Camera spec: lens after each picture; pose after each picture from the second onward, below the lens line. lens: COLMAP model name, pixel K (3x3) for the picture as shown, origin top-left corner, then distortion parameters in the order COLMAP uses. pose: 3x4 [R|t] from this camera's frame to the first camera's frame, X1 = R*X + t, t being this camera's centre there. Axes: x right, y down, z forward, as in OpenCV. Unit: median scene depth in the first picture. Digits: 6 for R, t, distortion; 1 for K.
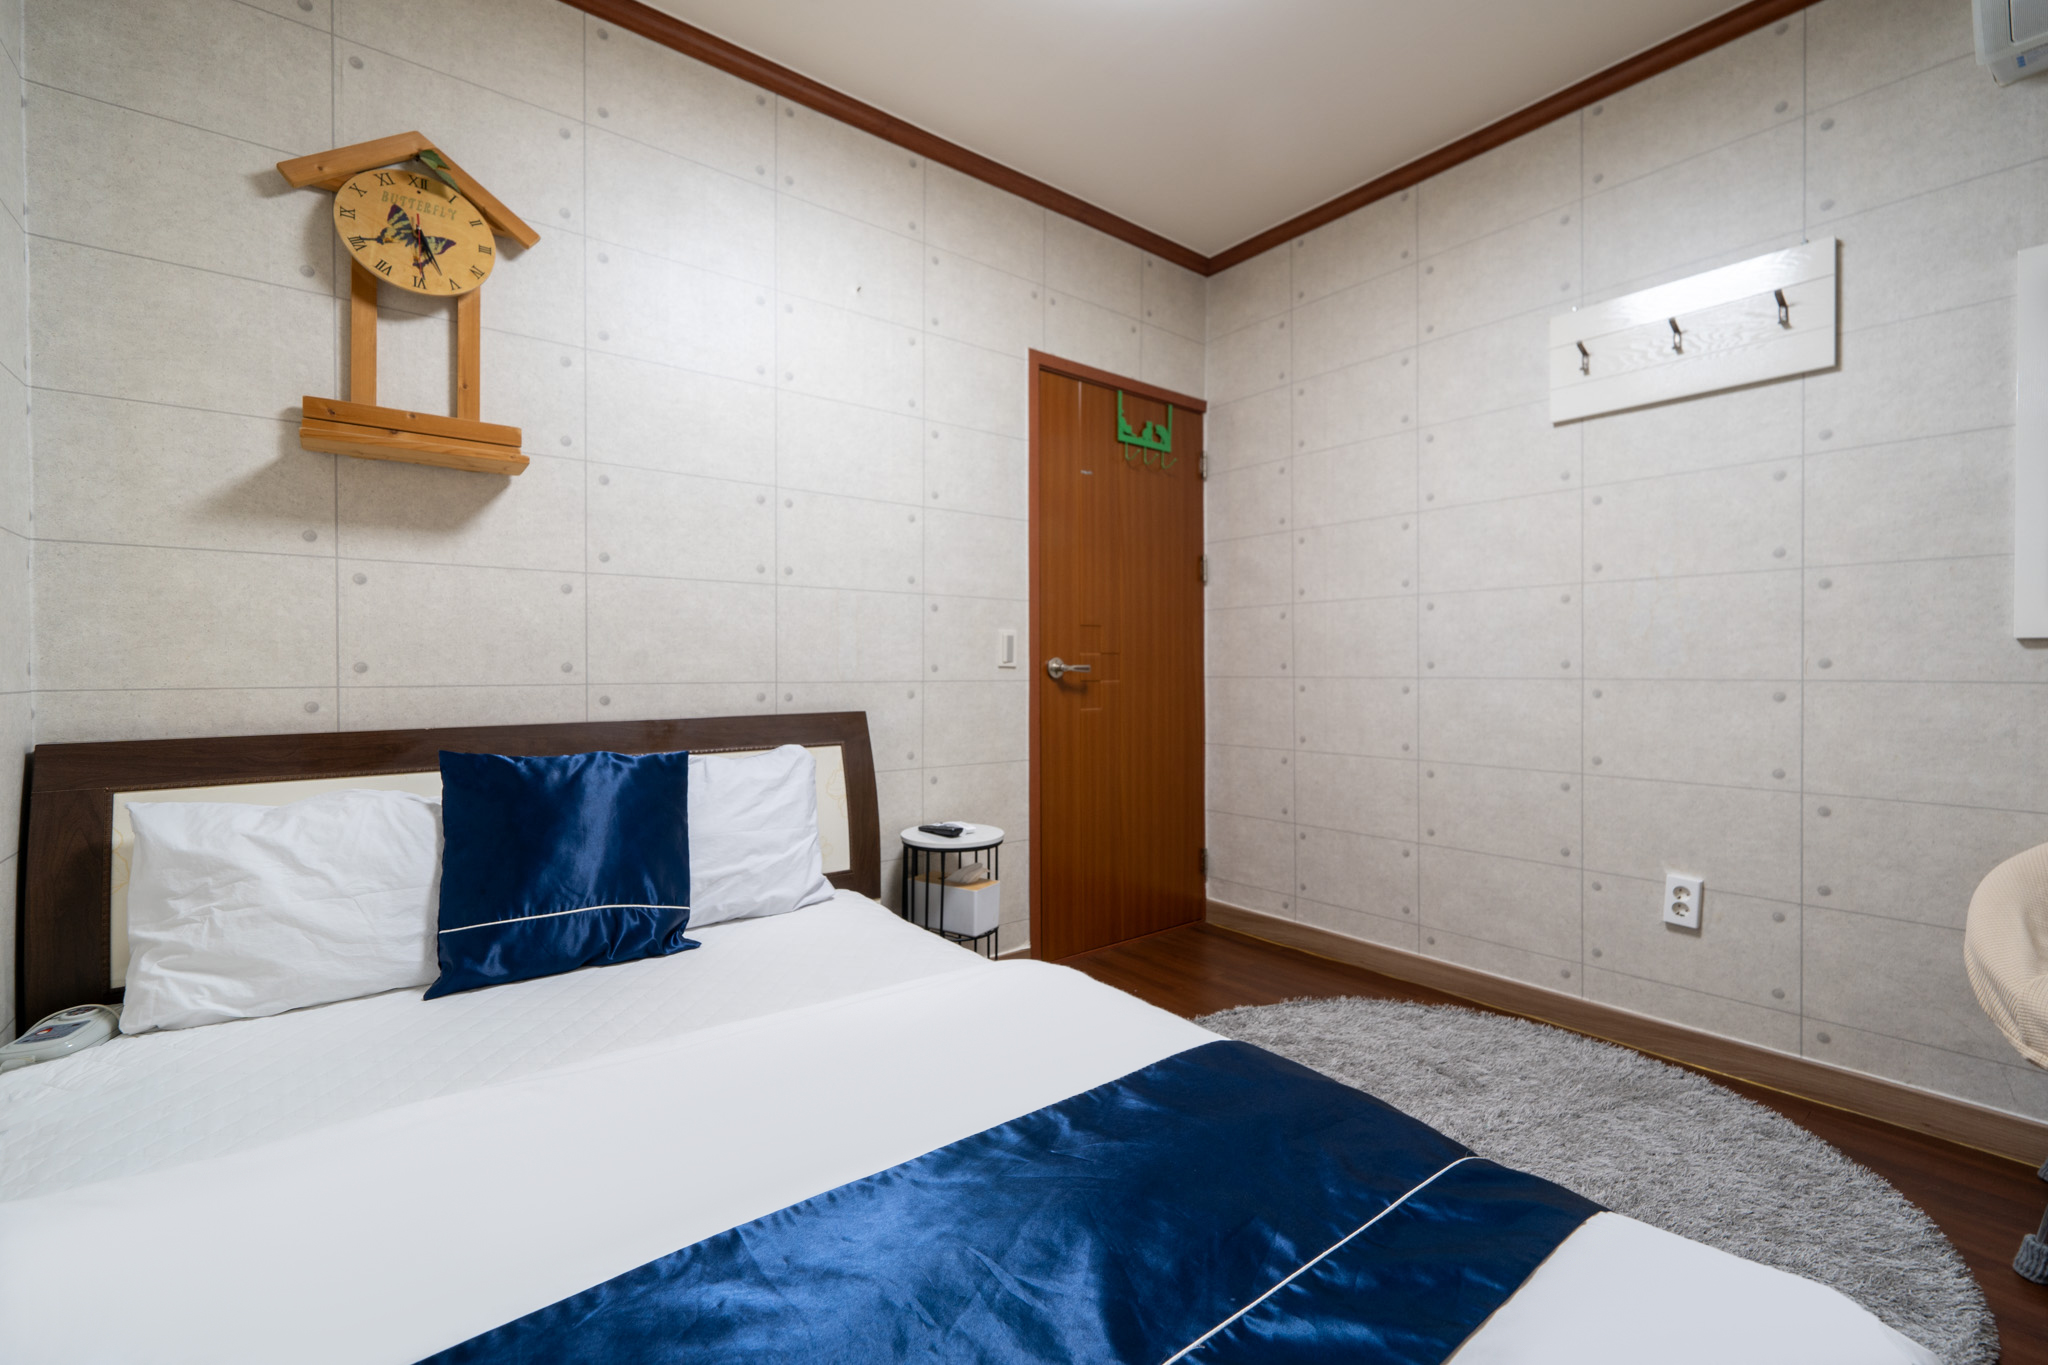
lens RADIAL K [[860.1, 0, 1024.0], [0, 860.1, 682.5], [0, 0, 1]] dist [-0.001066, -0.000067]
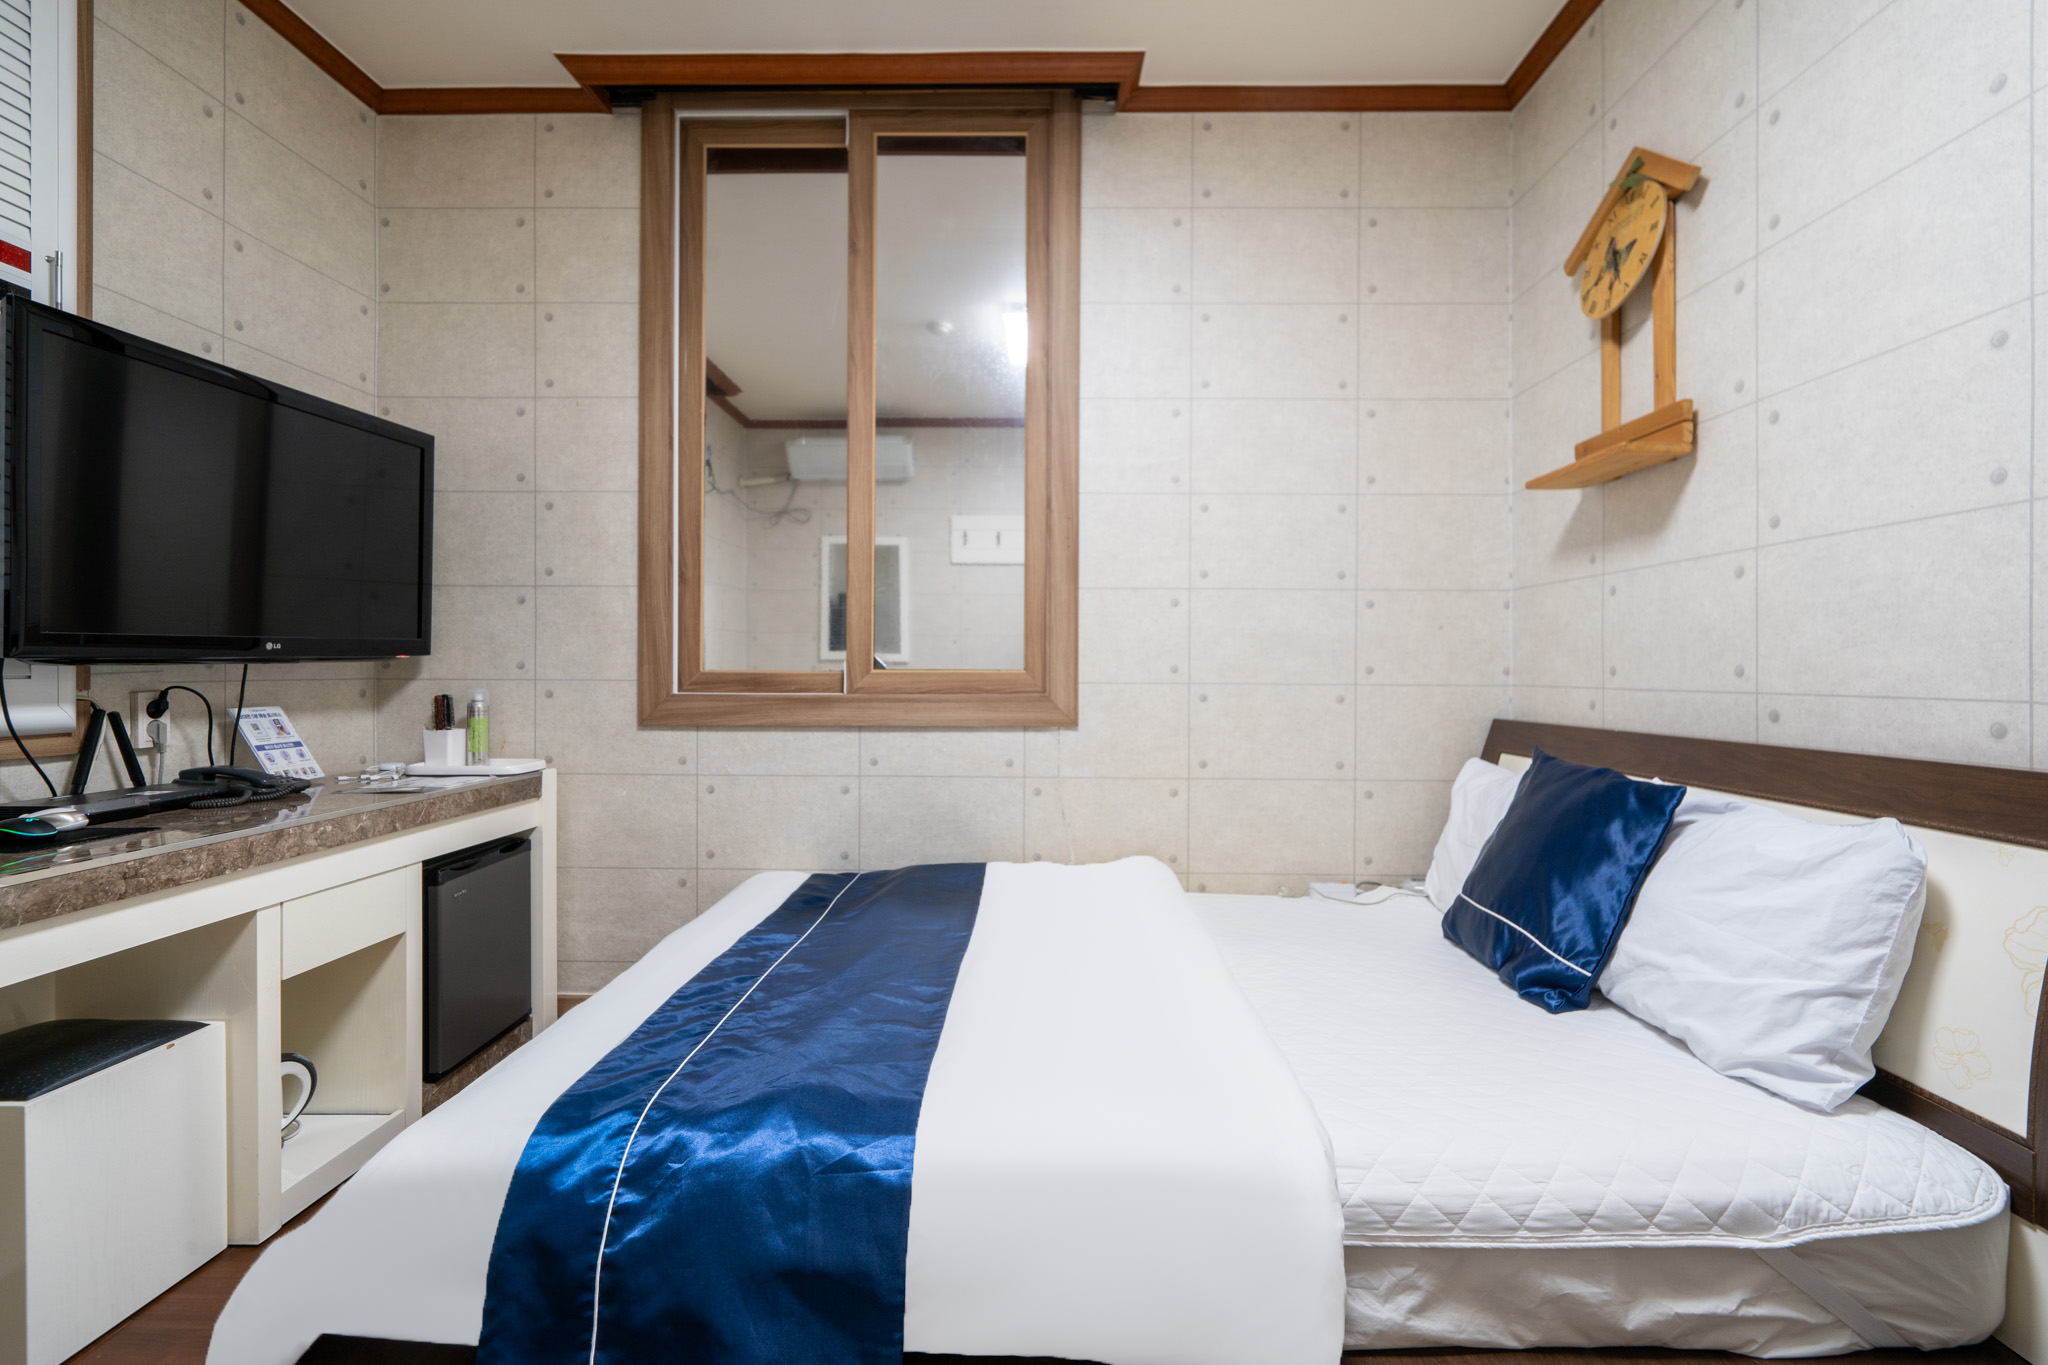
lens RADIAL K [[902.9, 0, 1024.0], [0, 902.9, 682.5], [0, 0, 1]] dist [0.025482, 0.000045]
pose [[-0.629775, 0.007441, -0.776742, 0.563317], [-0.019461, 0.999489, 0.025354, -0.016415], [0.776534, 0.031083, -0.629308, 1.063576]]
